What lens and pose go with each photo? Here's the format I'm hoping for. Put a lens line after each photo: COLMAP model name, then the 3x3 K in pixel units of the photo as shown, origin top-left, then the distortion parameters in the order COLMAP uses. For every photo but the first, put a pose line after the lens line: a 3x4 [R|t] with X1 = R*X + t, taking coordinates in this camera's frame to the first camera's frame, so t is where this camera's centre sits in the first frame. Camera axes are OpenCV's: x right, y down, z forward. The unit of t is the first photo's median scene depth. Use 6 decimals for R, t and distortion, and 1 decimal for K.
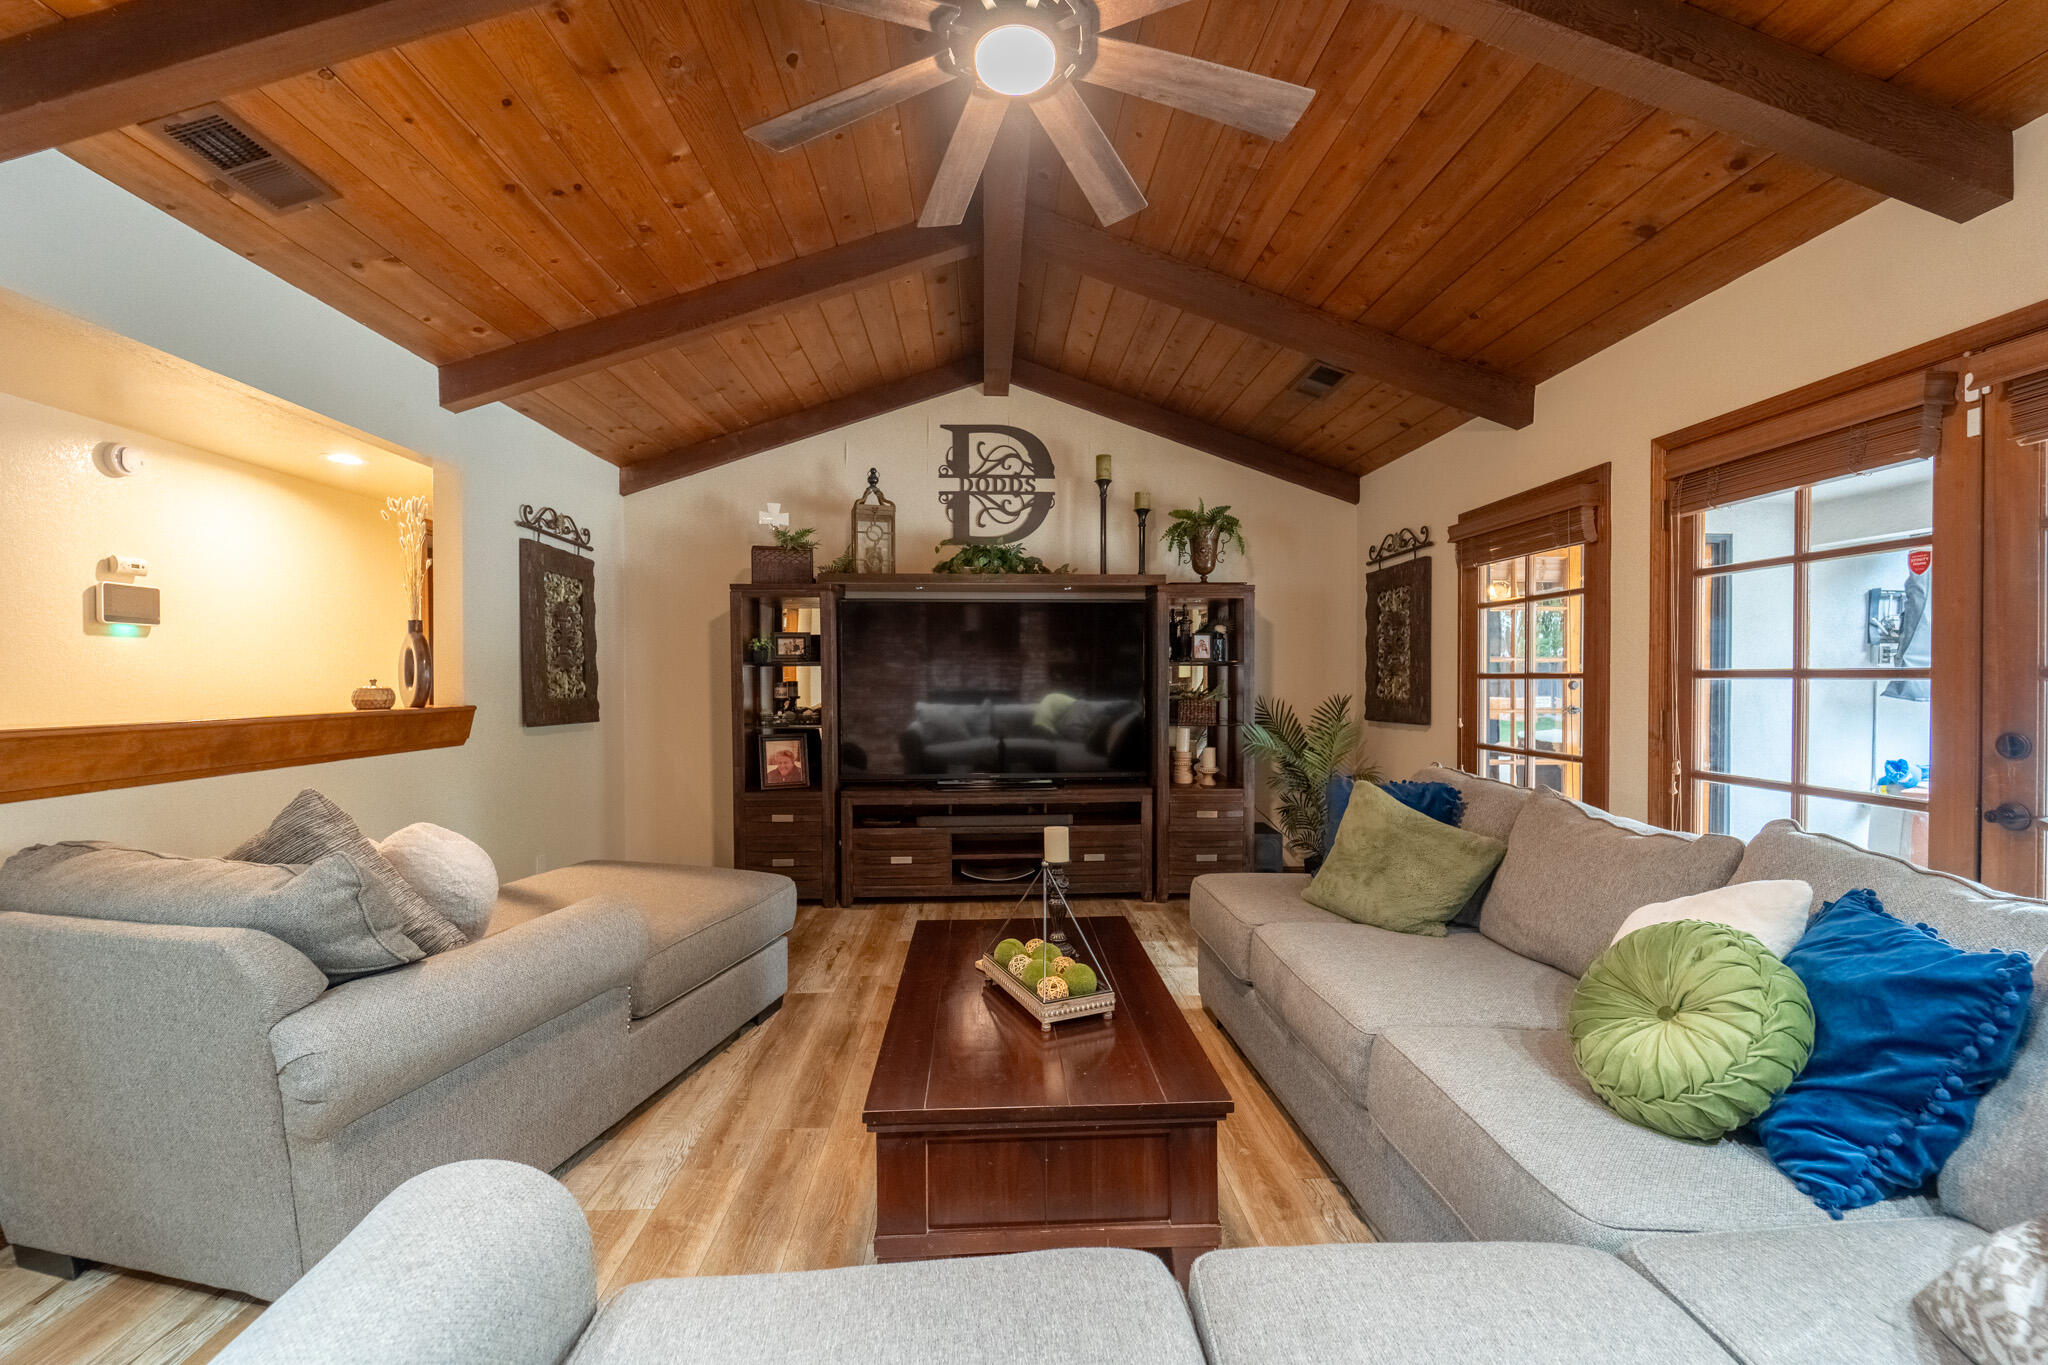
lens RADIAL K [[822.4, 0, 1027.2], [0, 822.4, 683.6], [0, 0, 1]] dist [0.000316, -0.001381]
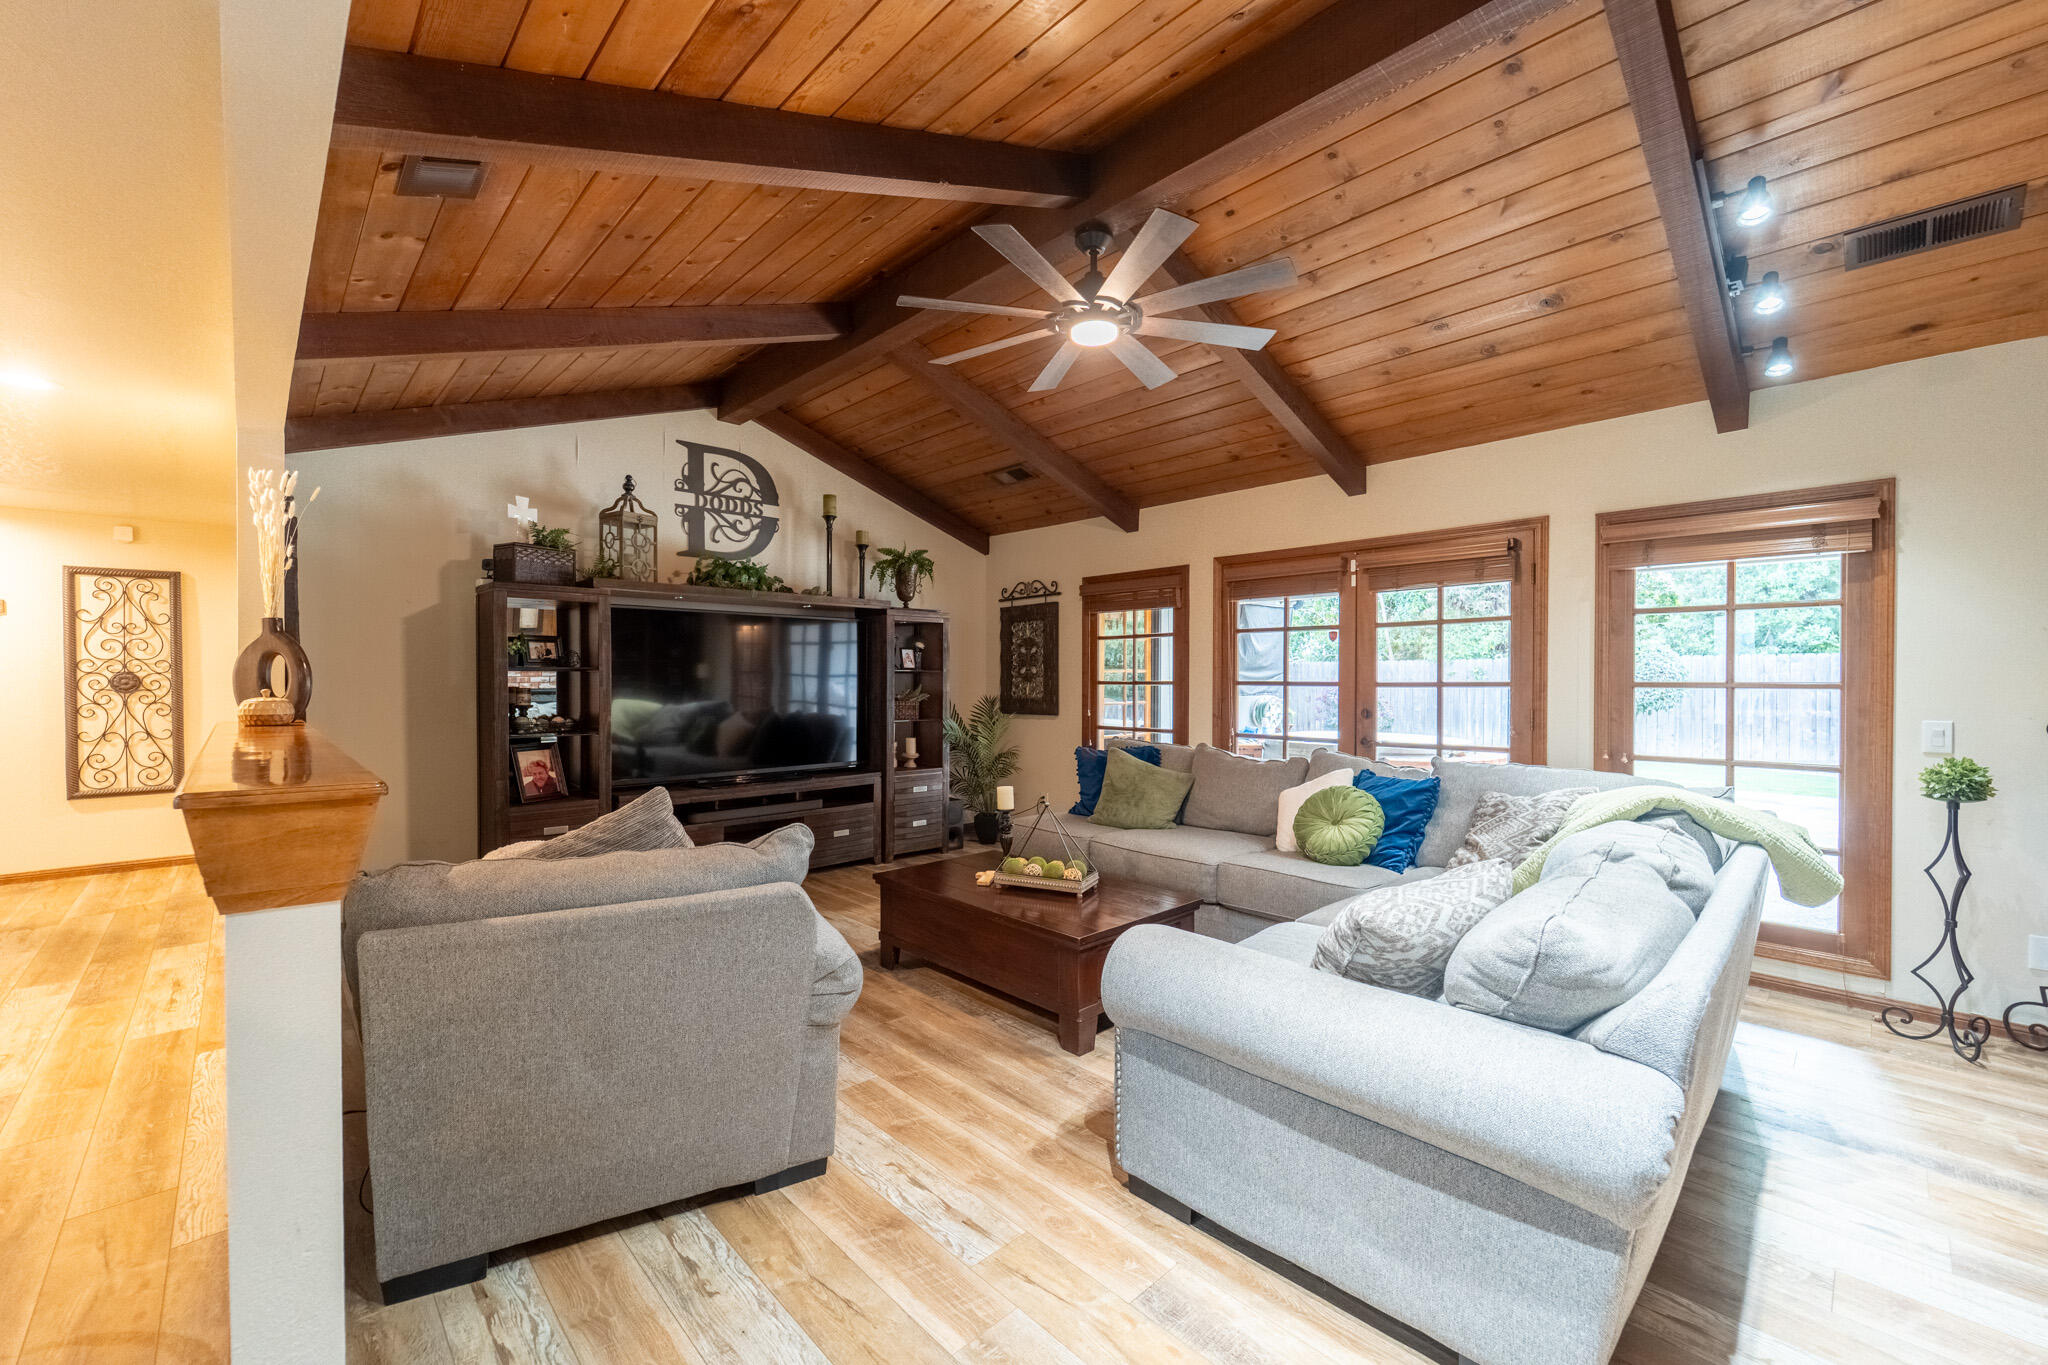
lens RADIAL K [[822.4, 0, 1027.2], [0, 822.4, 683.6], [0, 0, 1]] dist [0.000316, -0.001381]
pose [[0.754513, -0.001382, 0.656283, -0.489024], [0.000829, 0.999999, 0.001153, -0.007466], [-0.656284, -0.000326, 0.754514, -0.083456]]
